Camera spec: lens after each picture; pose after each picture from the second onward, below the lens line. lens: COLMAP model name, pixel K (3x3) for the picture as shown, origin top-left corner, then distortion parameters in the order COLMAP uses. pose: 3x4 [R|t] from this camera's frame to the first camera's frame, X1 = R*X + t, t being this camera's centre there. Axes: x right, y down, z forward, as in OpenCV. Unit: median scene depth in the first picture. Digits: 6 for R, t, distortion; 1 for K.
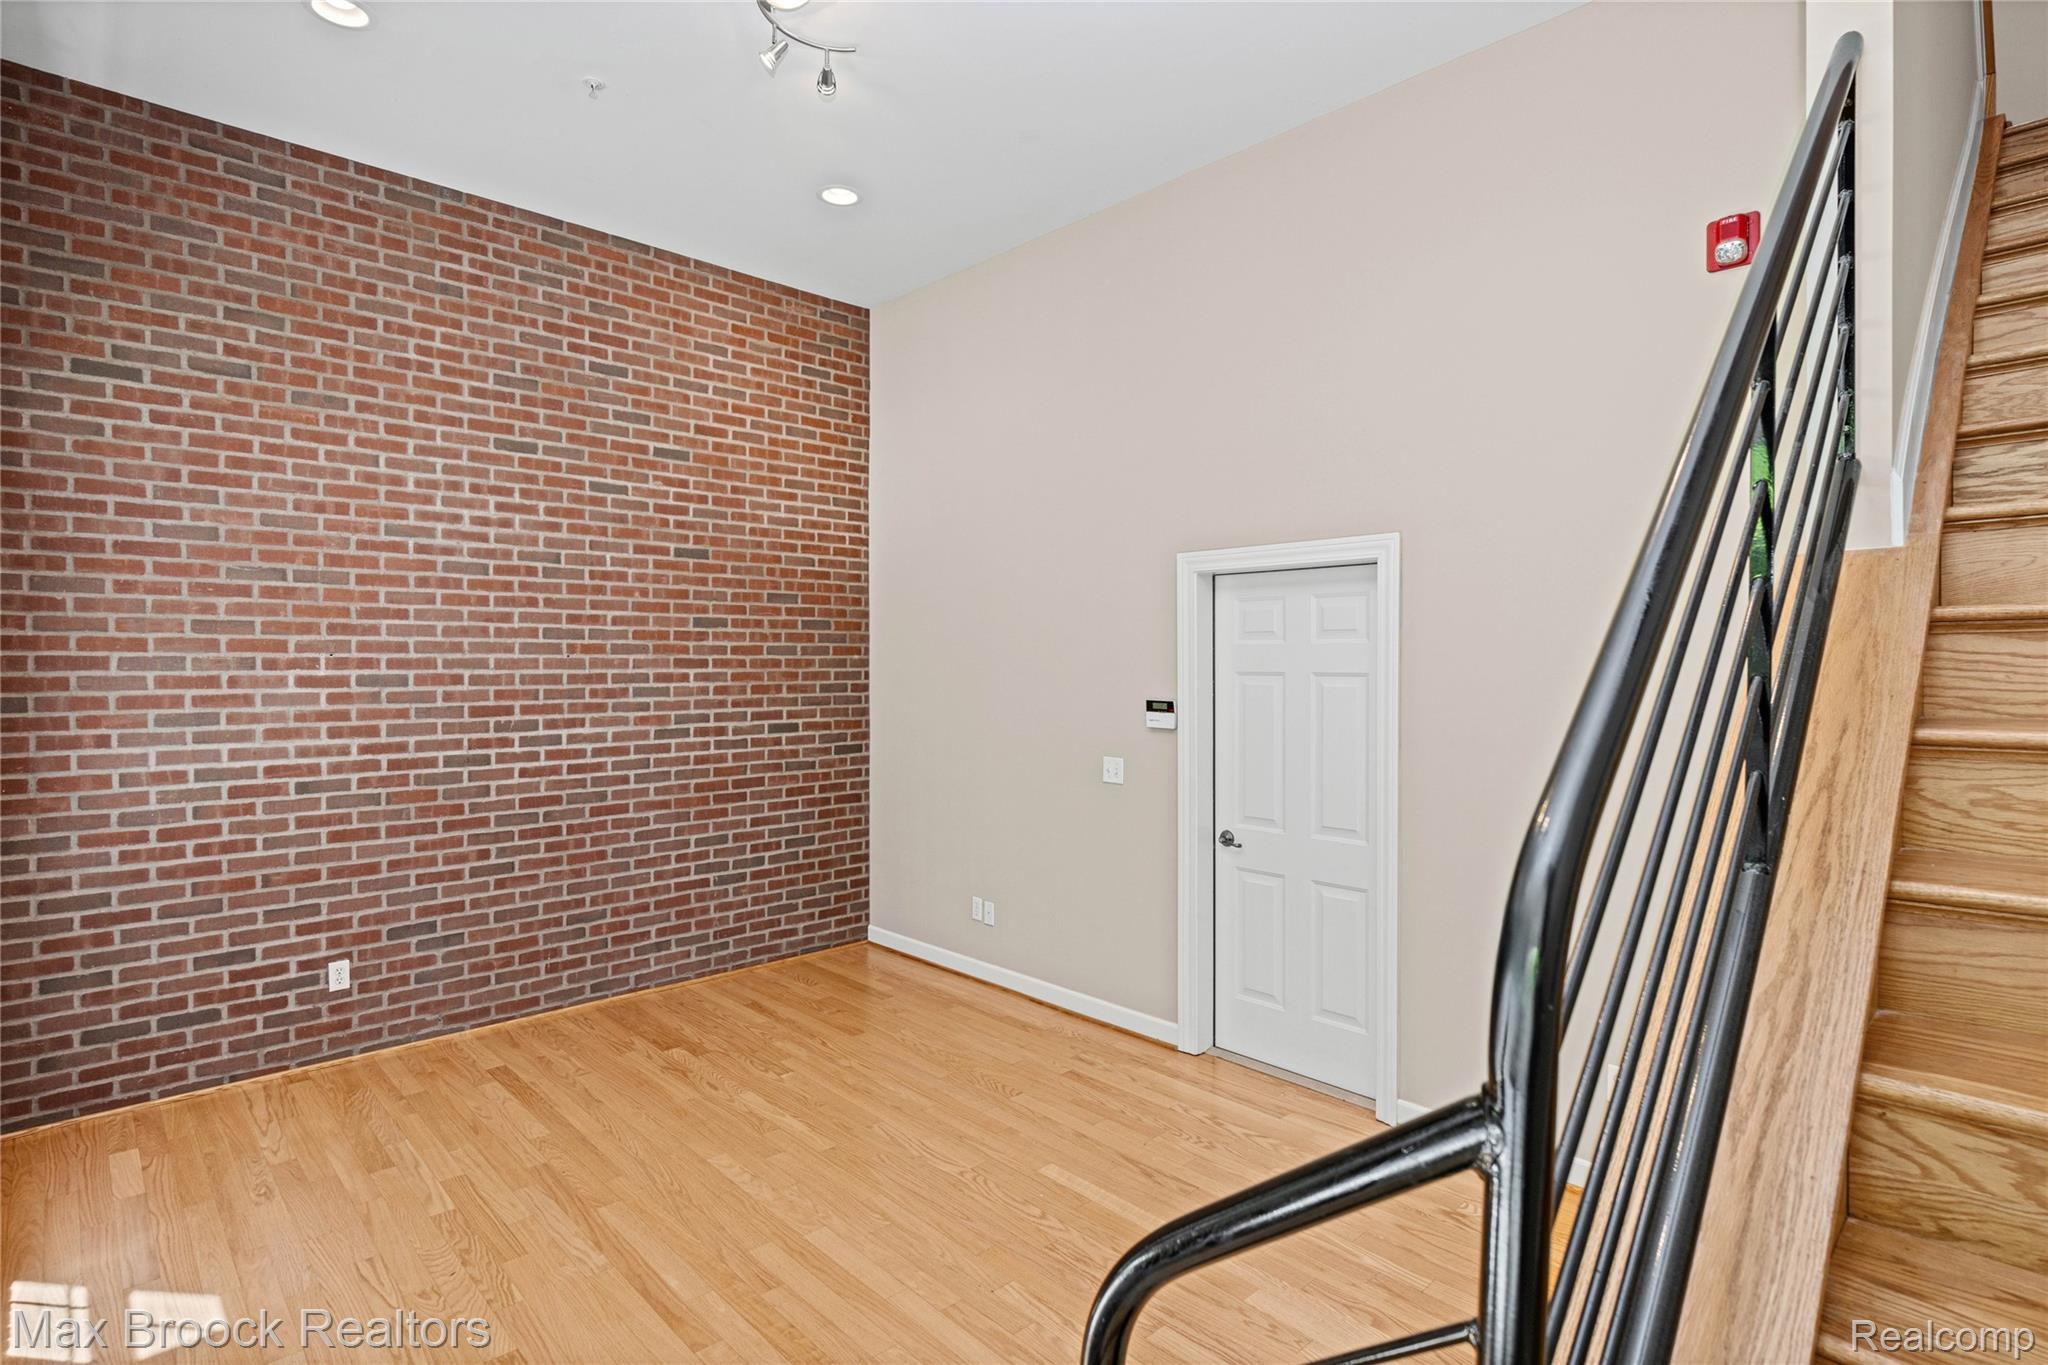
lens RADIAL K [[1022.3, 0, 1025.4], [0, 1022.3, 680.6], [0, 0, 1]] dist [0.003556, -0.001169]
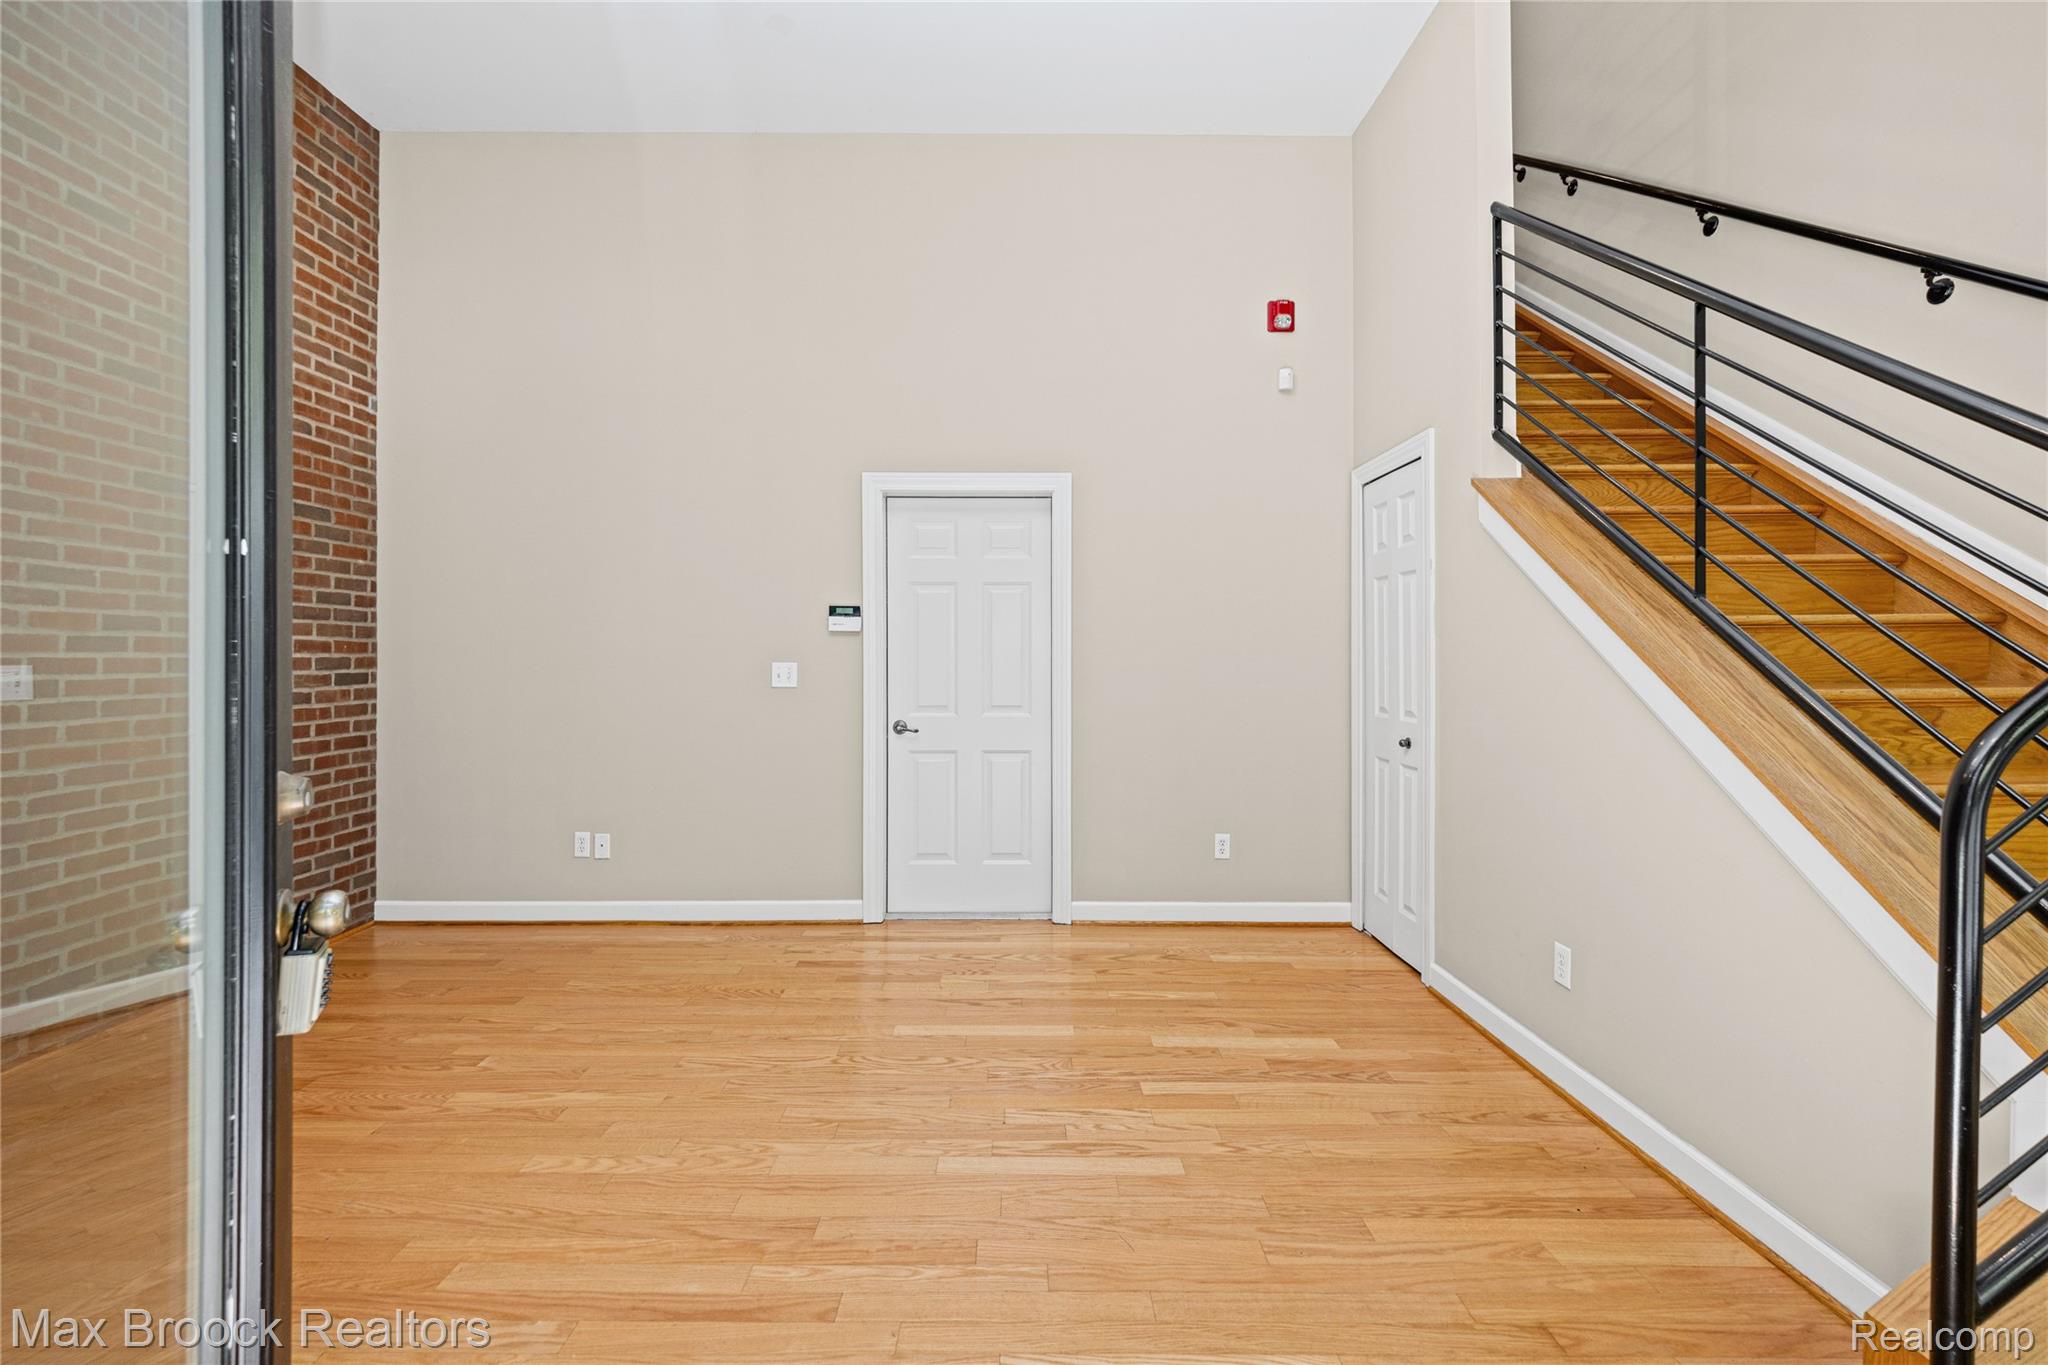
lens RADIAL K [[841.5, 0, 1025.4], [0, 841.5, 662.7], [0, 0, 1]] dist [-0.000828, -0.002308]
pose [[0.683766, -0.005303, 0.729682, -0.375360], [0.013436, 0.999896, -0.005323, 0.084382], [-0.729578, 0.013444, 0.683766, 0.240581]]
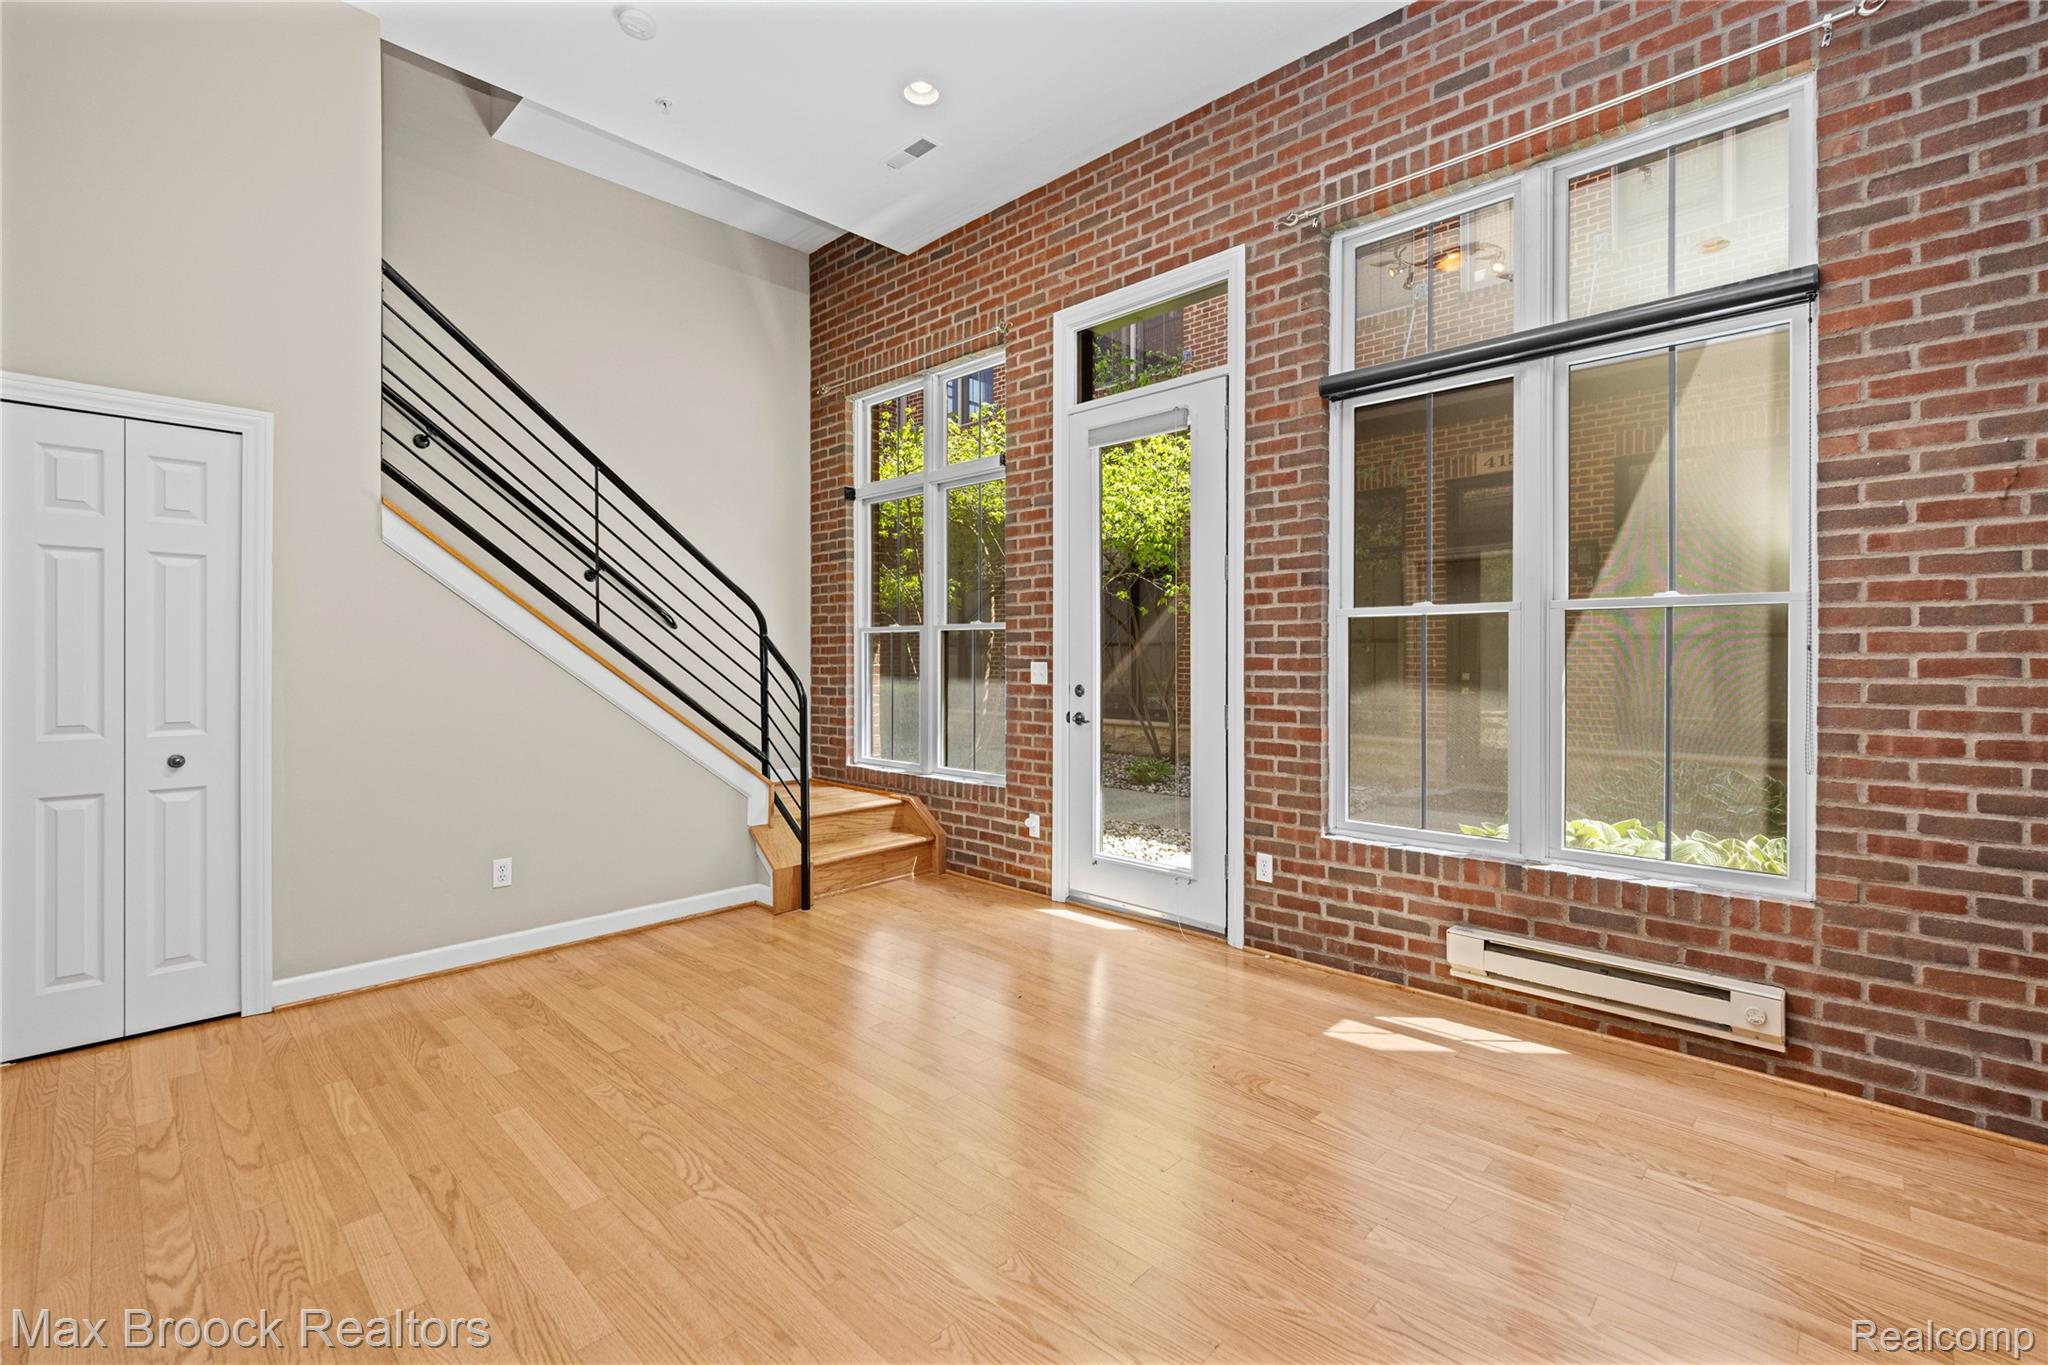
lens RADIAL K [[879.3, 0, 1023.4], [0, 879.3, 668.4], [0, 0, 1]] dist [-0.000274, -0.000721]
pose [[-0.998880, -0.002685, -0.047232, -0.185607], [-0.003955, 0.999632, 0.026822, 0.068560], [0.047142, 0.026978, -0.998524, 1.191728]]
